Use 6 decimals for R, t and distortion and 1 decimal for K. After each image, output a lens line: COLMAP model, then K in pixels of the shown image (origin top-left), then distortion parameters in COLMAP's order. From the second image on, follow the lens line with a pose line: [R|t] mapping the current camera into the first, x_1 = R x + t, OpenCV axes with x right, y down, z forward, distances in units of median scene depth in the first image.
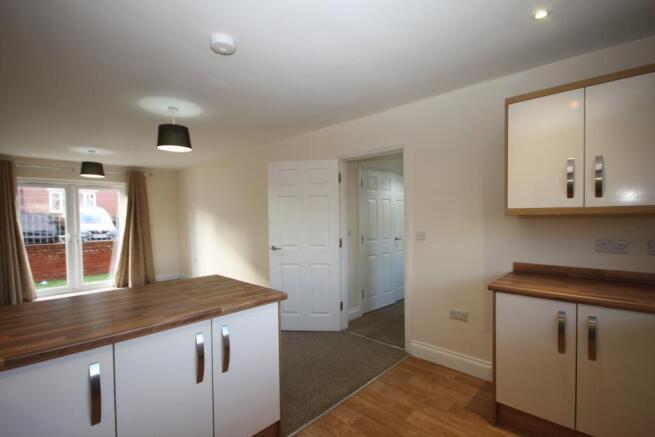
lens RADIAL K [[309.6, 0, 329.5], [0, 309.6, 225.2], [0, 0, 1]] dist [-0.001880, -0.000637]
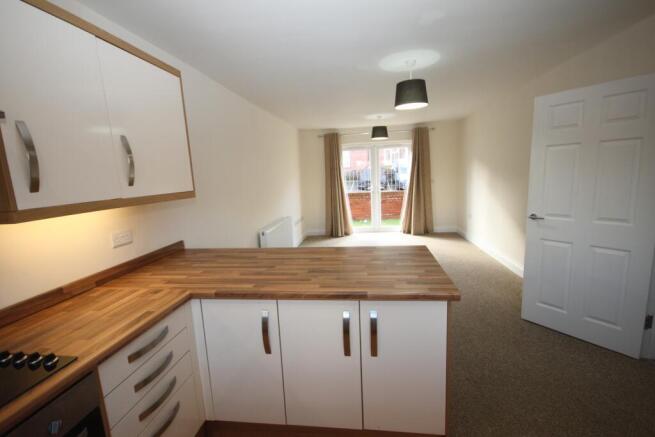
lens RADIAL K [[309.6, 0, 329.5], [0, 309.6, 225.2], [0, 0, 1]] dist [-0.001880, -0.000637]
pose [[0.594182, 0.121336, -0.795126, 0.097778], [0.016050, 0.986571, 0.162544, -0.028117], [0.804171, -0.109342, 0.584255, 0.125880]]
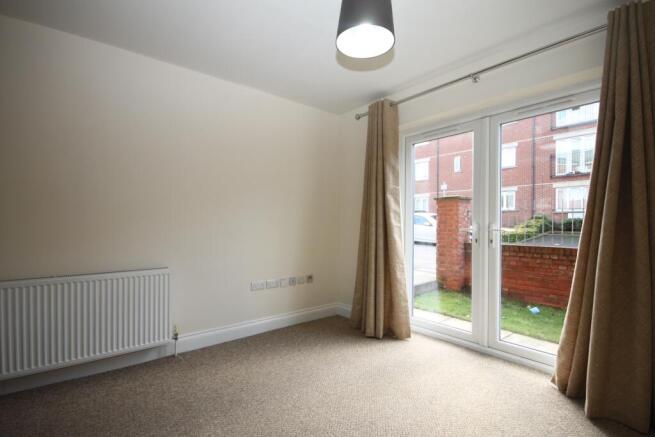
lens RADIAL K [[309.6, 0, 329.5], [0, 309.6, 225.2], [0, 0, 1]] dist [-0.001880, -0.000637]
pose [[-0.122451, 0.017611, -0.992318, -0.418996], [-0.030616, 0.999300, 0.021512, 0.031901], [0.992002, 0.033015, -0.121826, 0.994783]]
